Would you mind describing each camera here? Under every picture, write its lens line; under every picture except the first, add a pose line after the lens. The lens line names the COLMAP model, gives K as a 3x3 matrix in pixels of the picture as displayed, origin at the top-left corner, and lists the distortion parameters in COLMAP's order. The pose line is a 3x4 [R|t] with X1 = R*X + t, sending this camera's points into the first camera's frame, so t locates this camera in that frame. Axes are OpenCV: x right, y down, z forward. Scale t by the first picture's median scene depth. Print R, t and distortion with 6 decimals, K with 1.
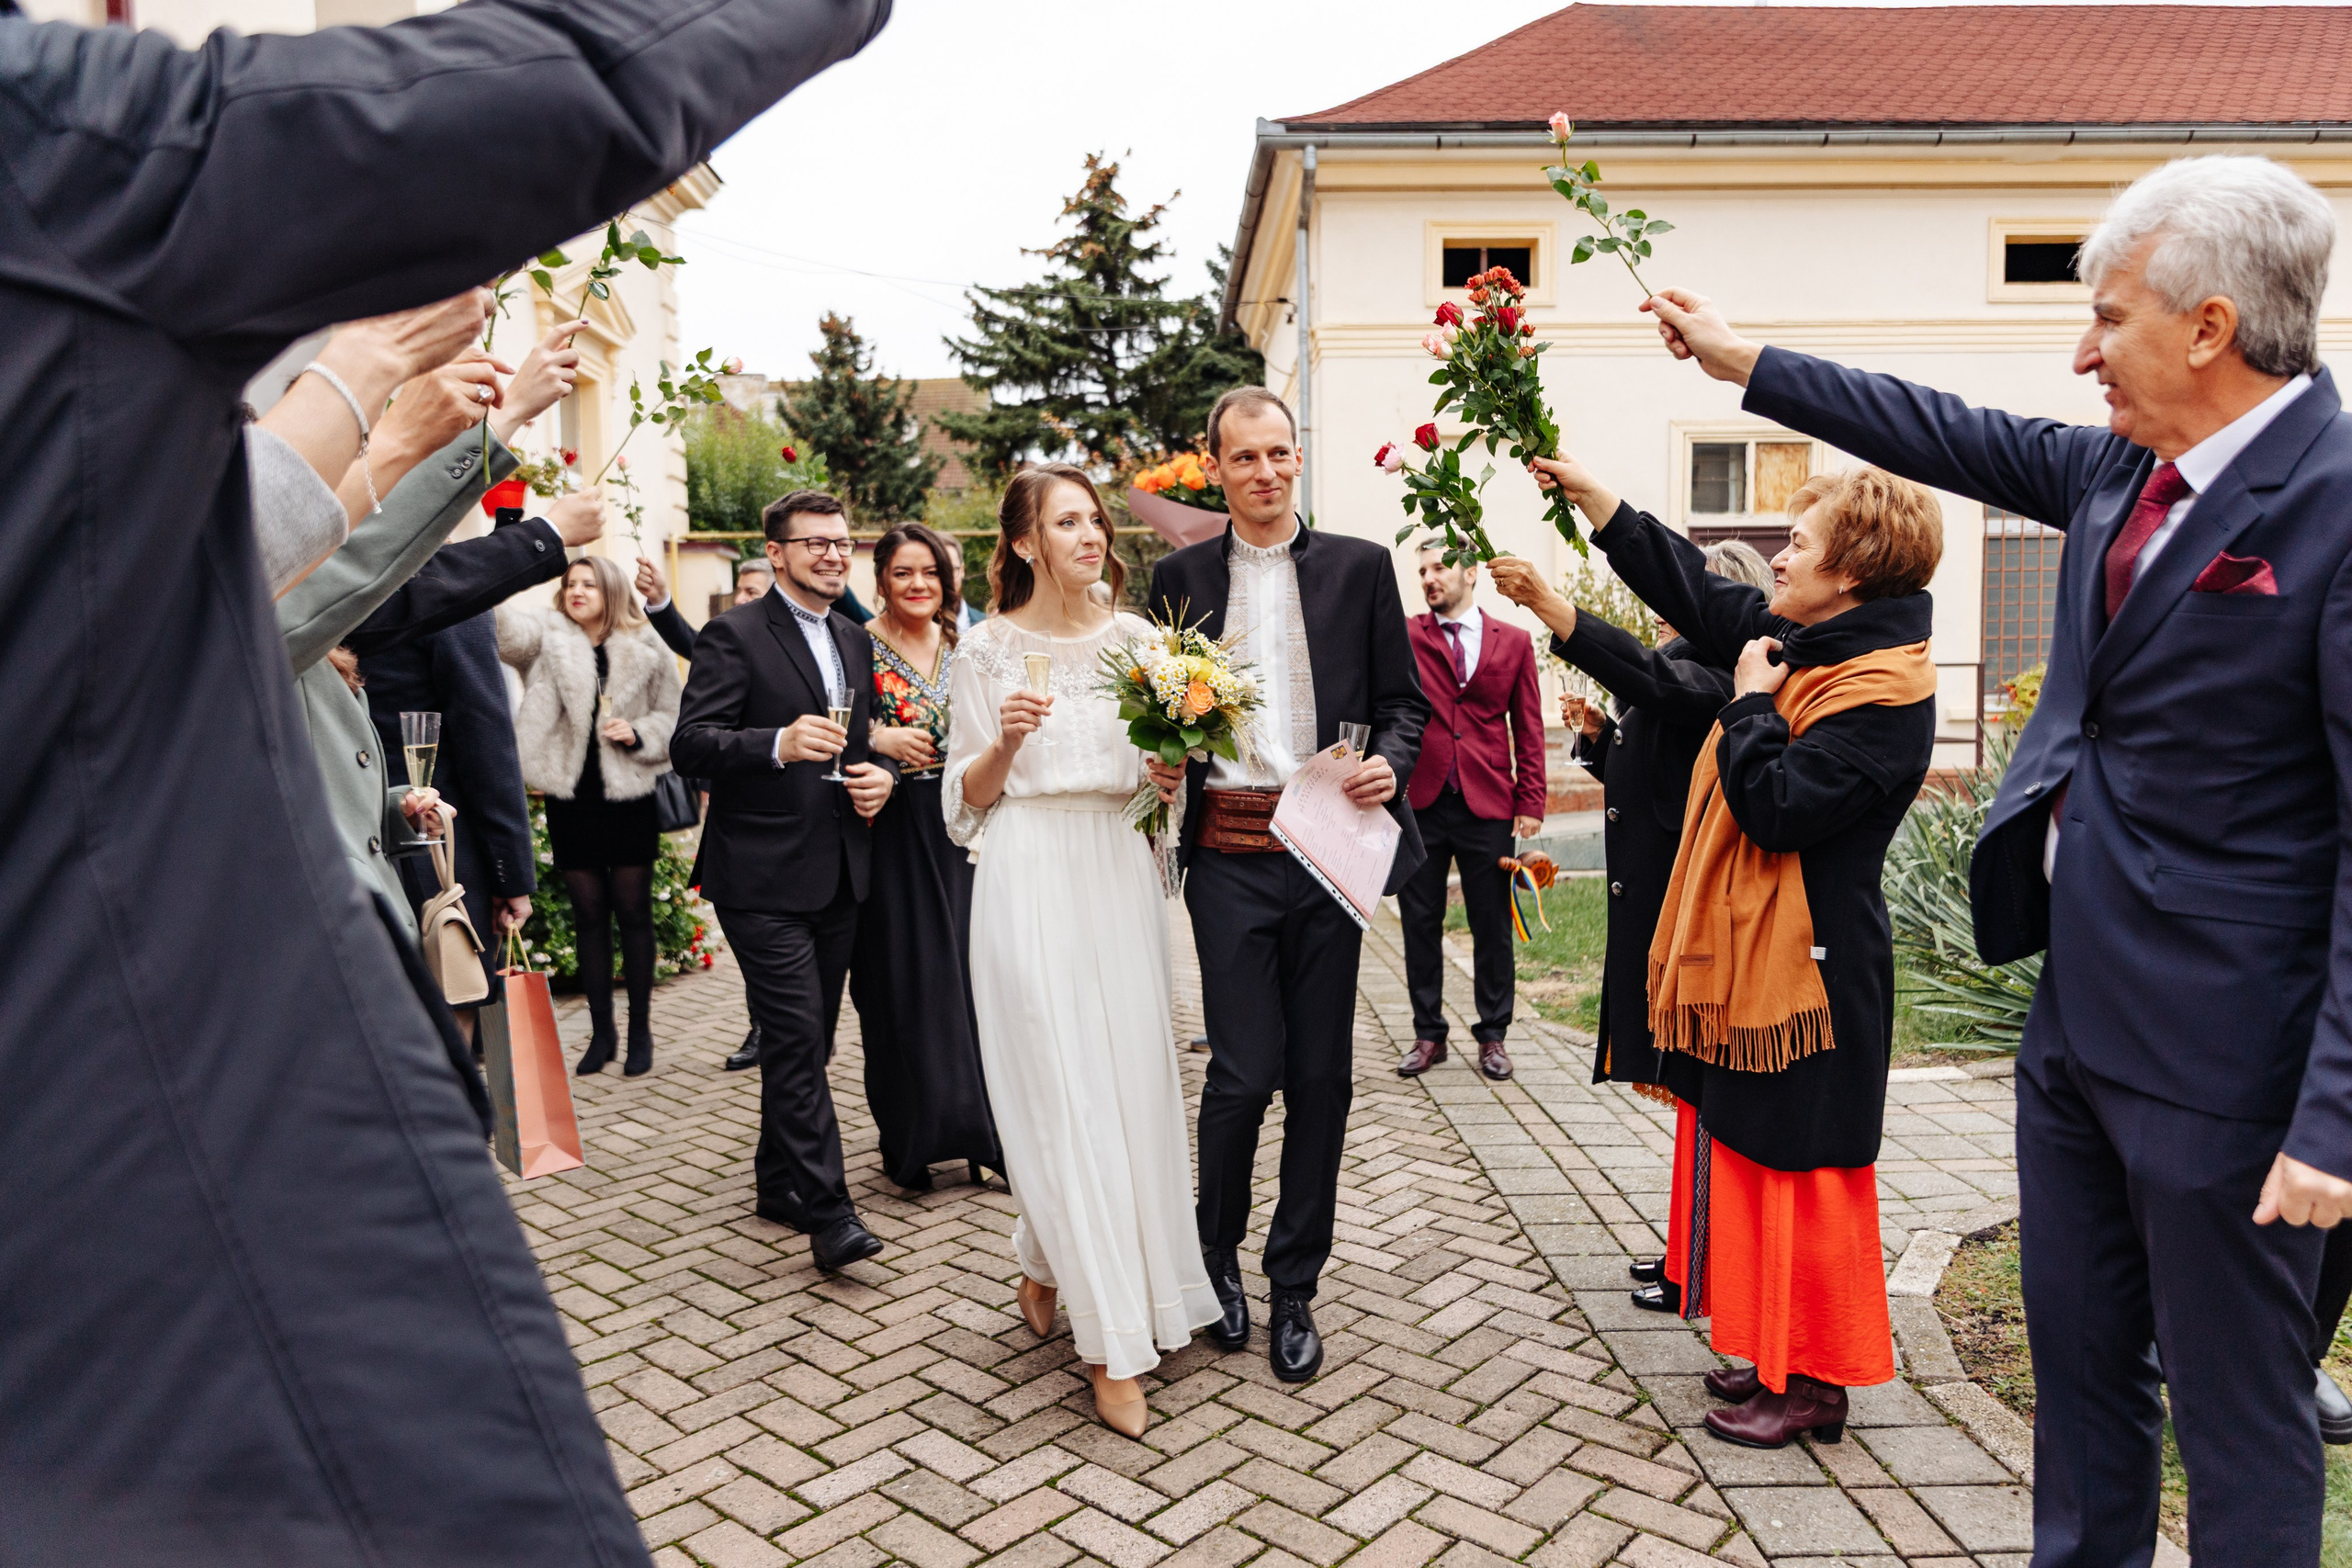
lens RADIAL K [[1580.4, 0, 1176.0], [0, 1580.4, 784.0], [0, 0, 1]] dist [0.008758, -0.010632]
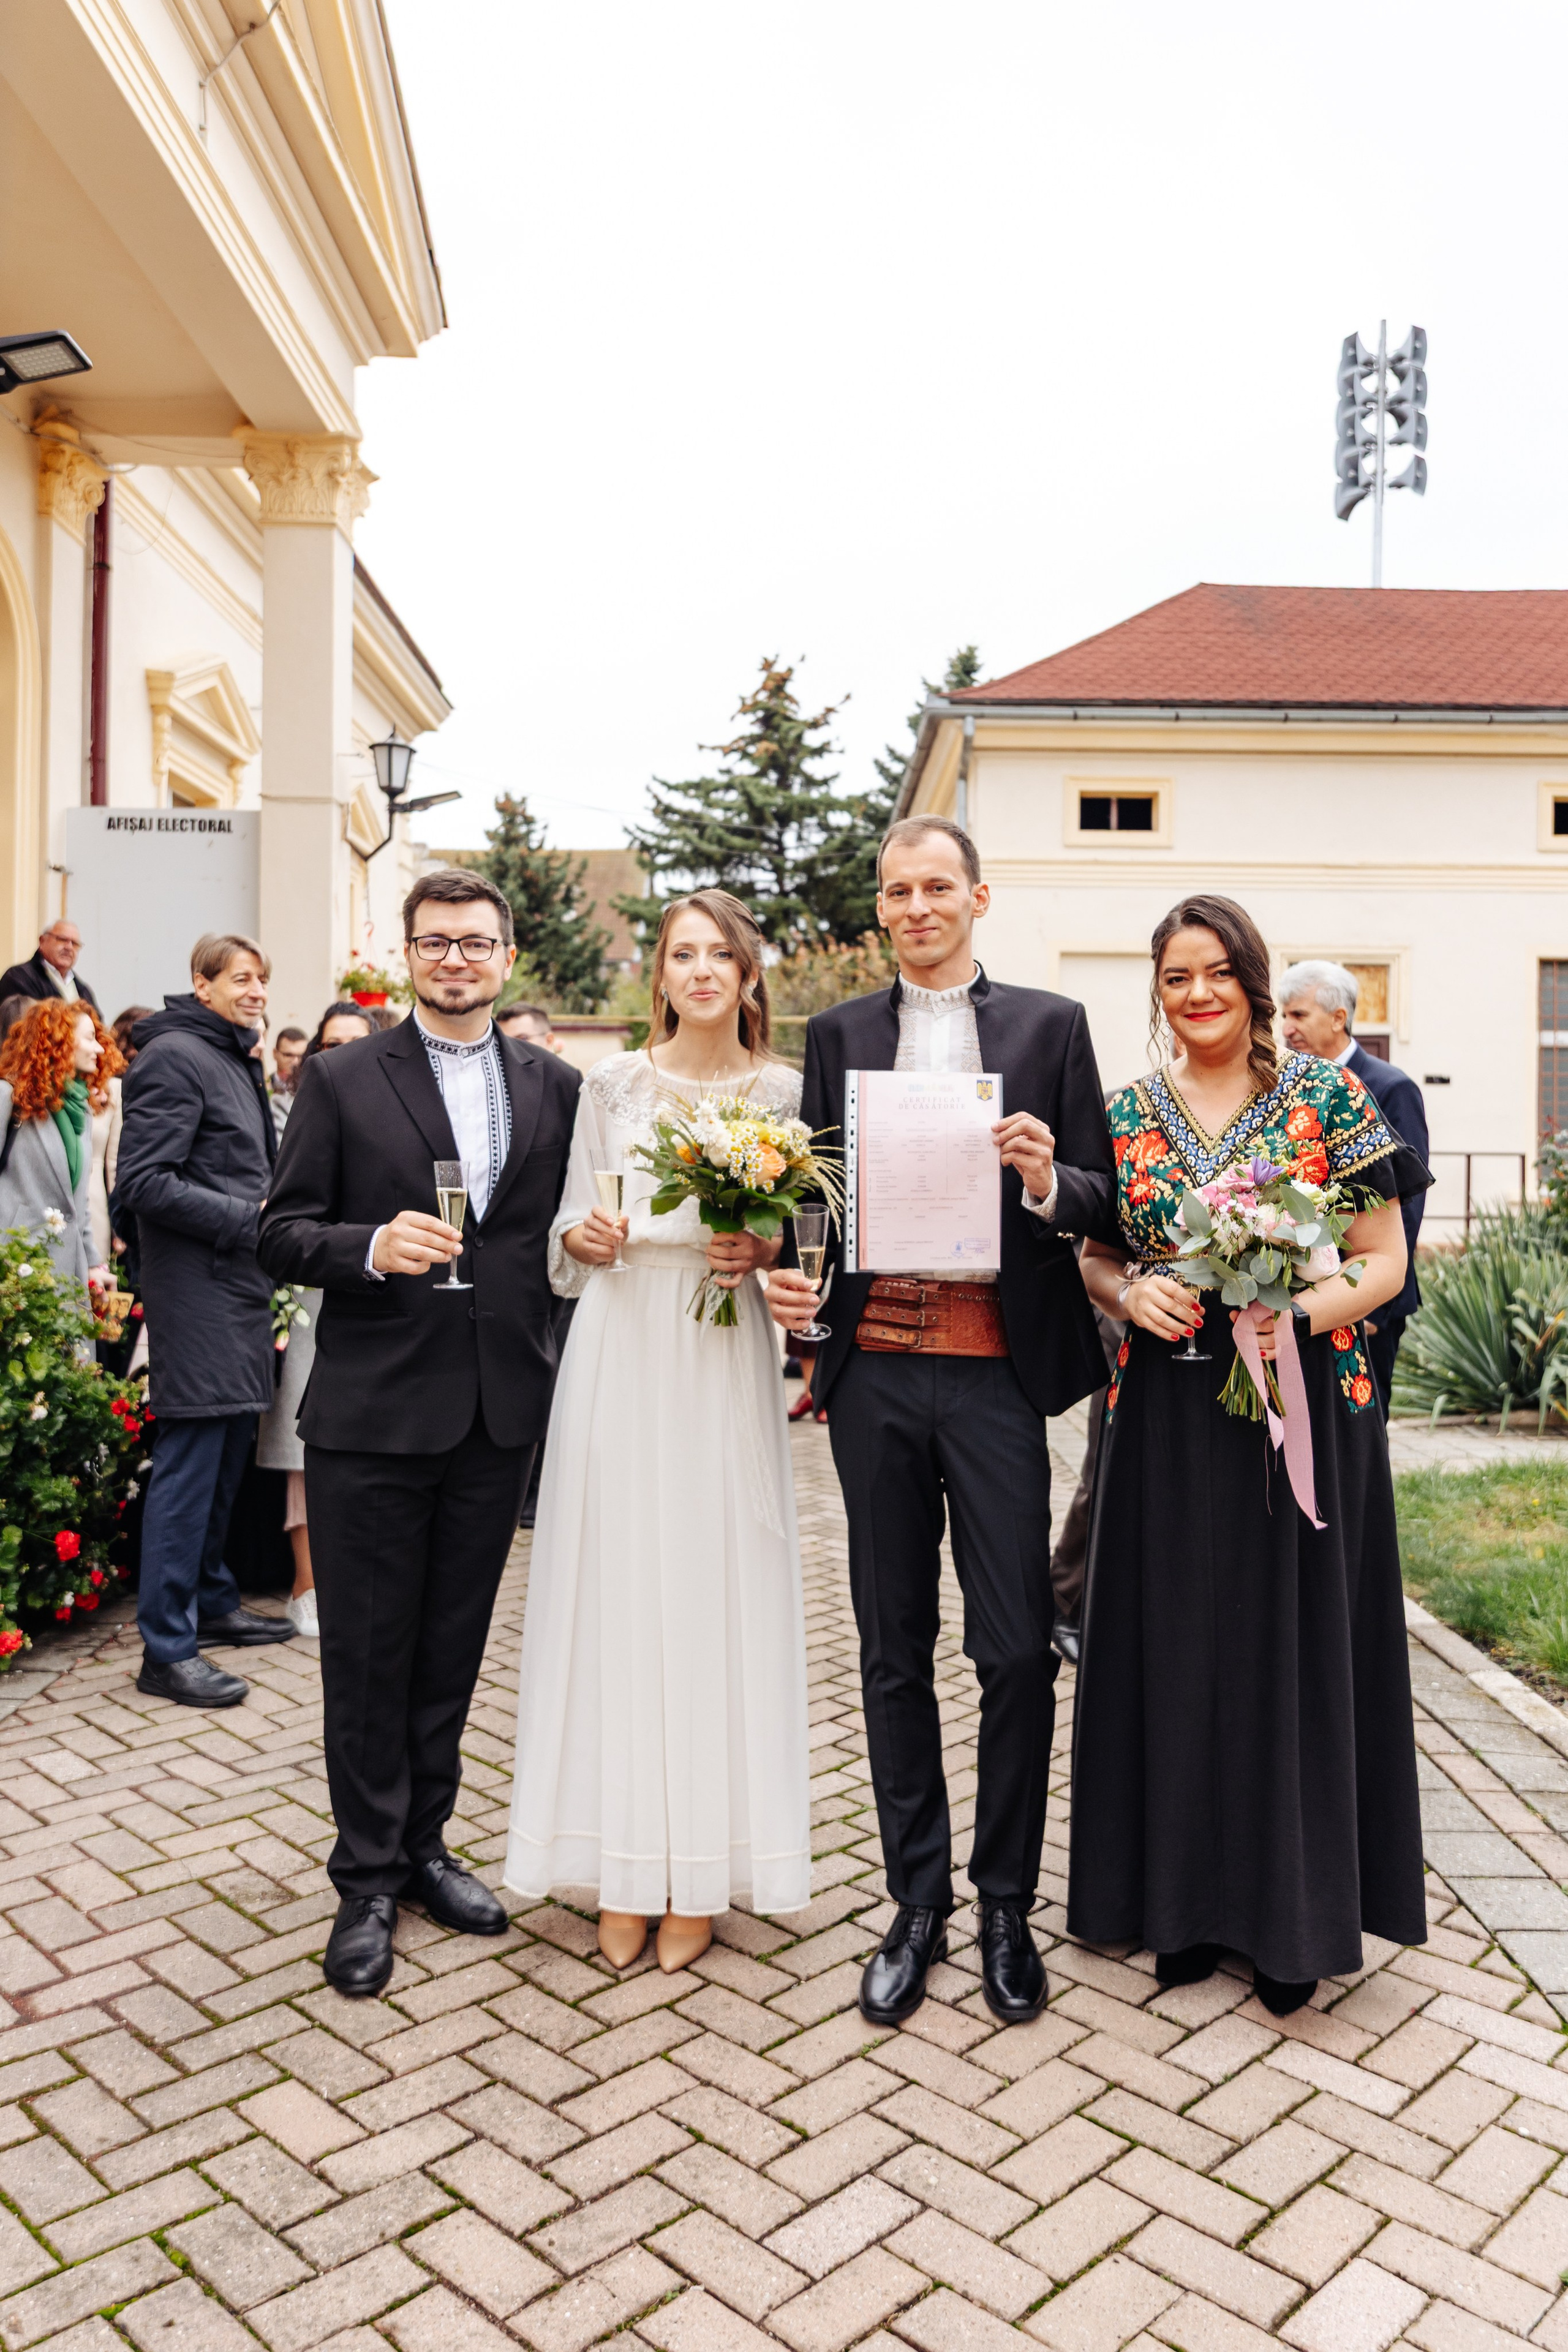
lens RADIAL K [[1687.1, 0, 790.5], [0, 1687.1, 1133.1], [0, 0, 1]] dist [0.006420, -0.007766]
pose [[0.999510, 0.022880, -0.021356, -0.015974], [-0.024525, 0.996473, -0.080247, 0.021203], [0.019444, 0.080732, 0.996546, -0.244571]]
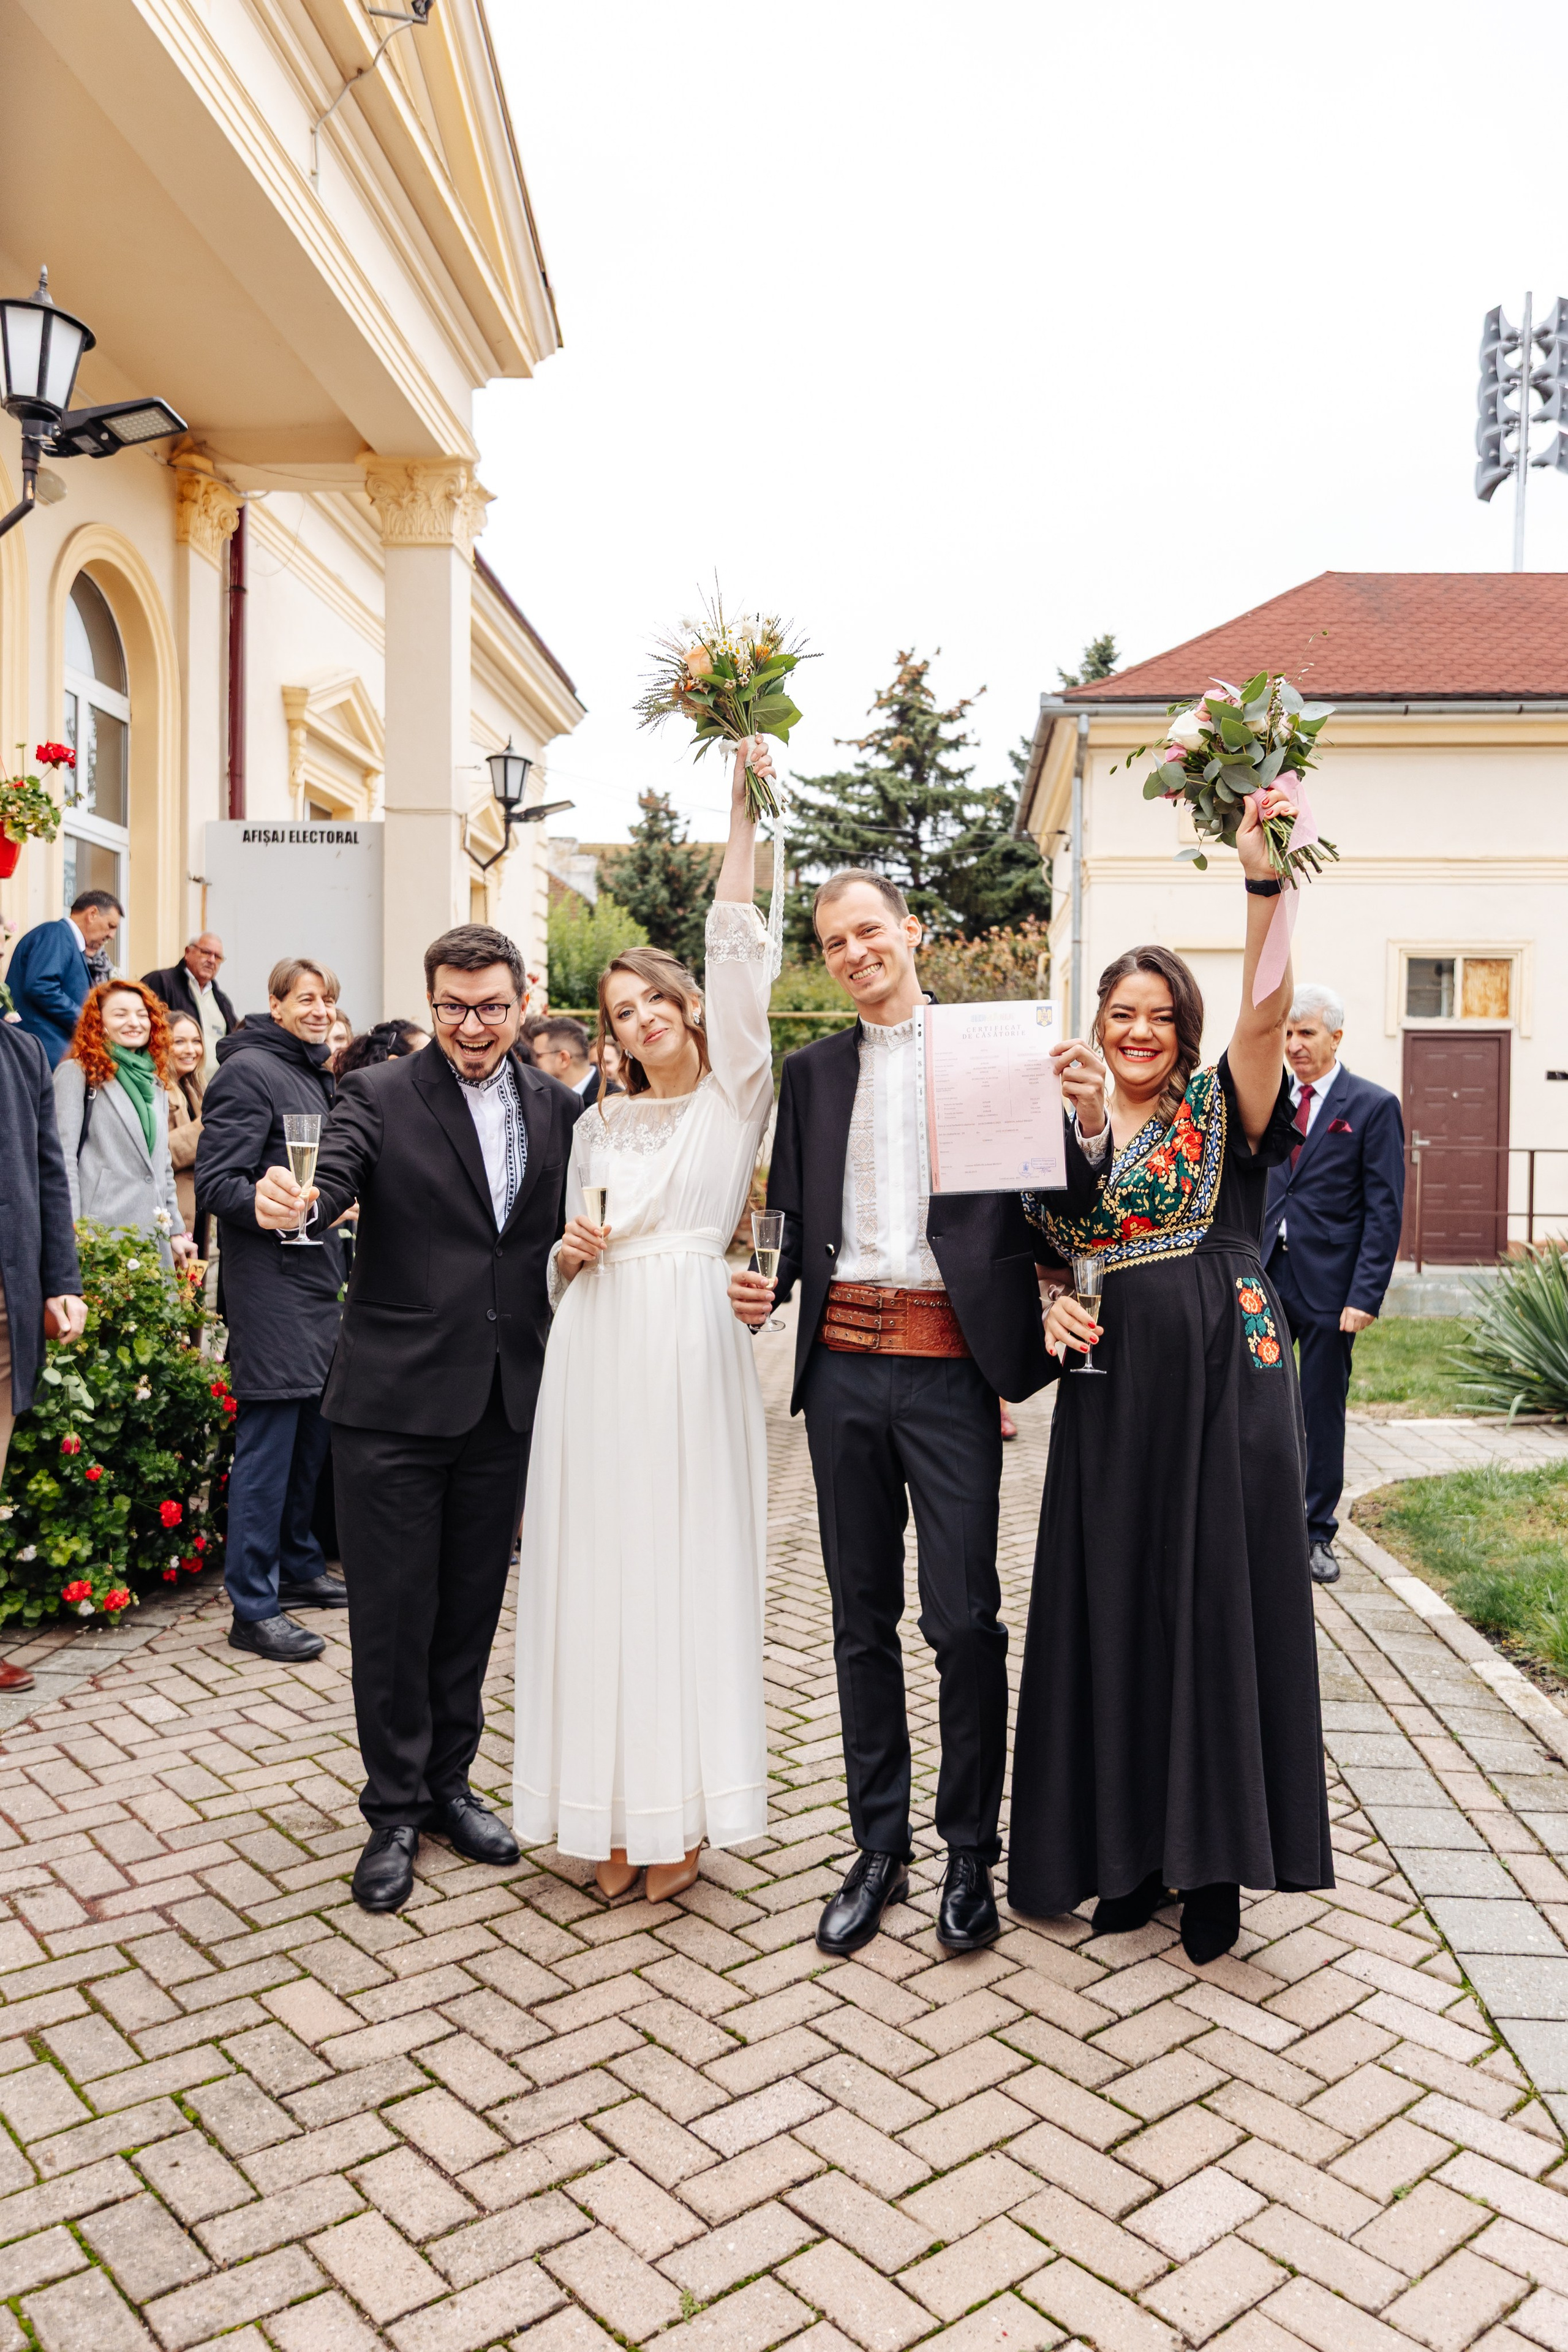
lens RADIAL K [[1674.8, 0, 808.4], [0, 1674.8, 1169.0], [0, 0, 1]] dist [0.005055, -0.000193]
pose [[0.994739, 0.027397, -0.098708, 0.009266], [-0.032458, 0.998220, -0.050034, 0.017685], [0.097161, 0.052975, 0.993858, -0.262916]]
